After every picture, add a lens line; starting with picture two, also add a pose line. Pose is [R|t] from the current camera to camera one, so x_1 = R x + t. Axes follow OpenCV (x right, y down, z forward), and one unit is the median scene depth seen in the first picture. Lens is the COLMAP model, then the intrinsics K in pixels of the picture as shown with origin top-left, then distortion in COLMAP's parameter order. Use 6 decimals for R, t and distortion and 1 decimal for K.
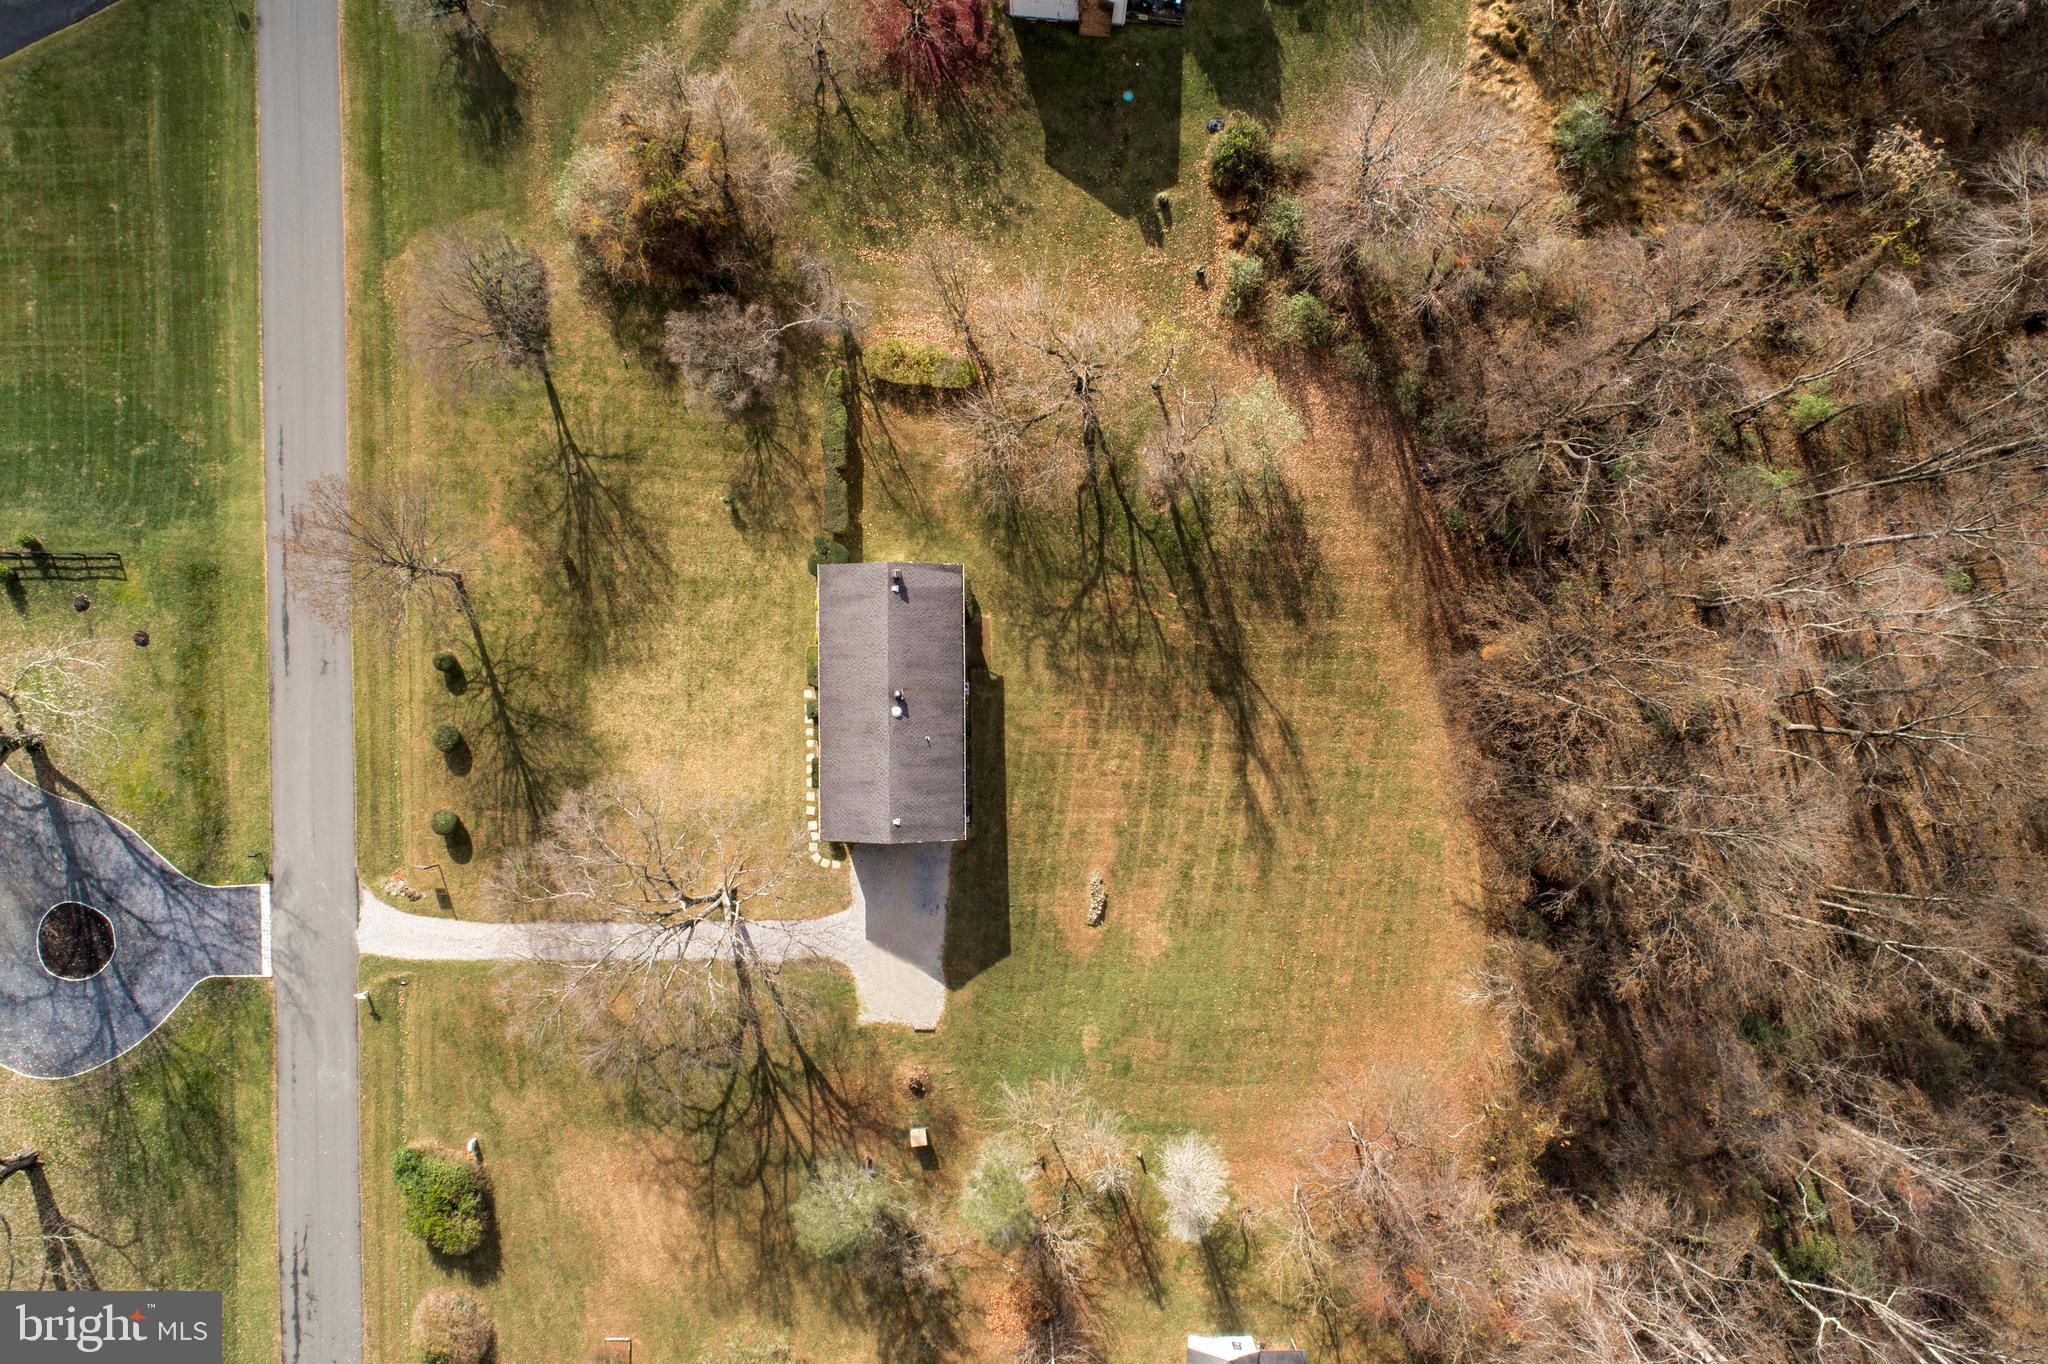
lens RADIAL K [[1378.7, 0, 1024.0], [0, 1378.7, 682.0], [0, 0, 1]] dist [-0.007177, 0.000897]
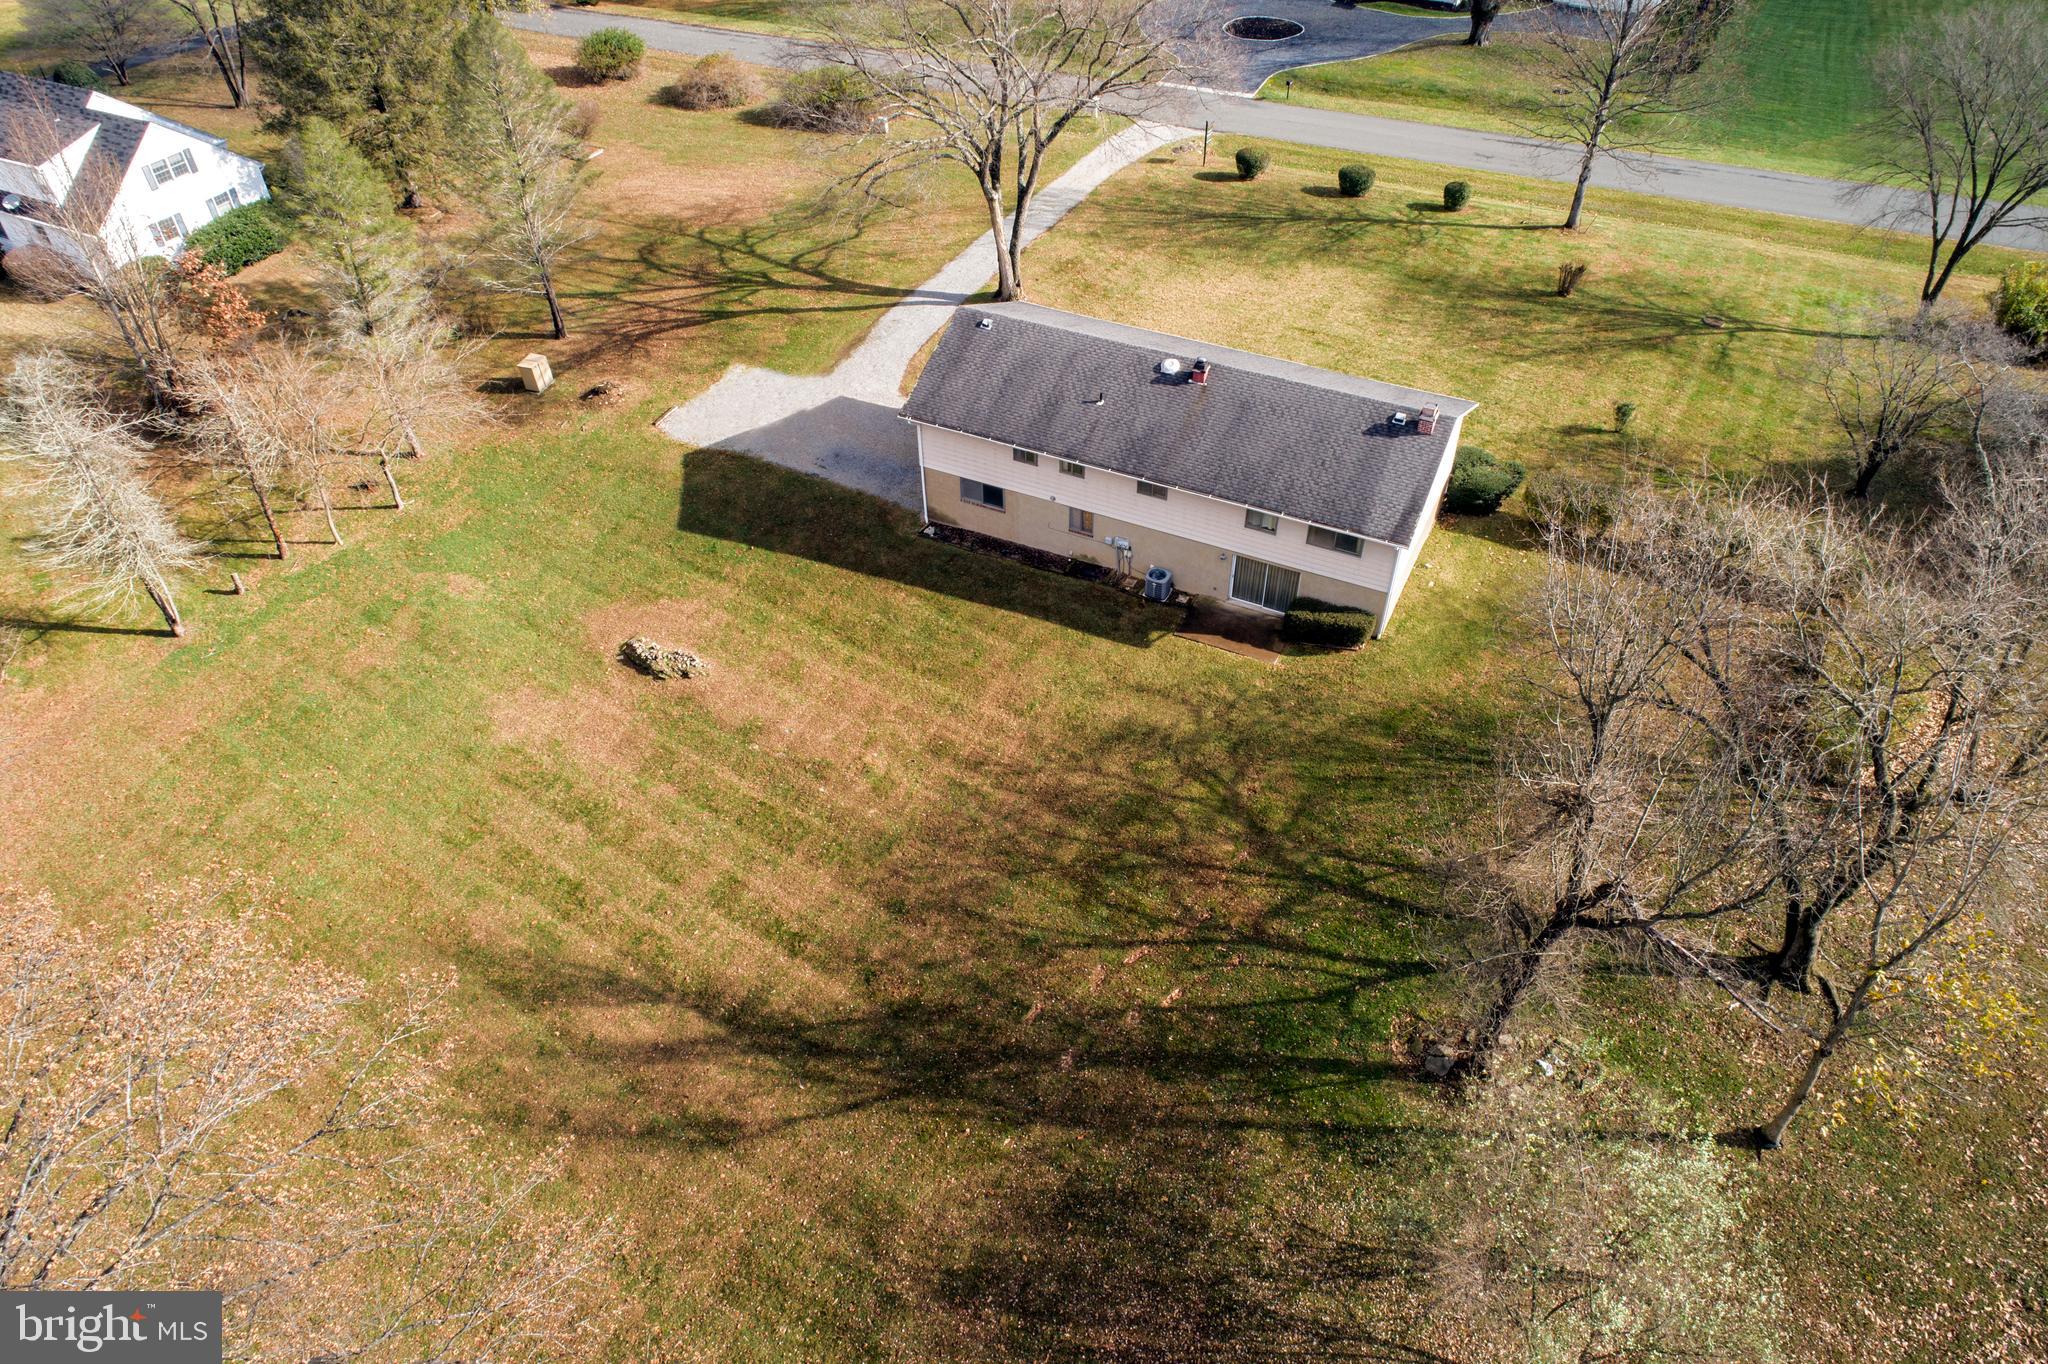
lens RADIAL K [[1378.7, 0, 1024.0], [0, 1378.7, 682.0], [0, 0, 1]] dist [-0.007177, 0.000897]
pose [[-0.447027, 0.610138, -0.654139, 0.328542], [-0.894326, -0.289607, 0.341040, -0.133678], [0.018639, 0.737468, 0.675124, 0.676153]]
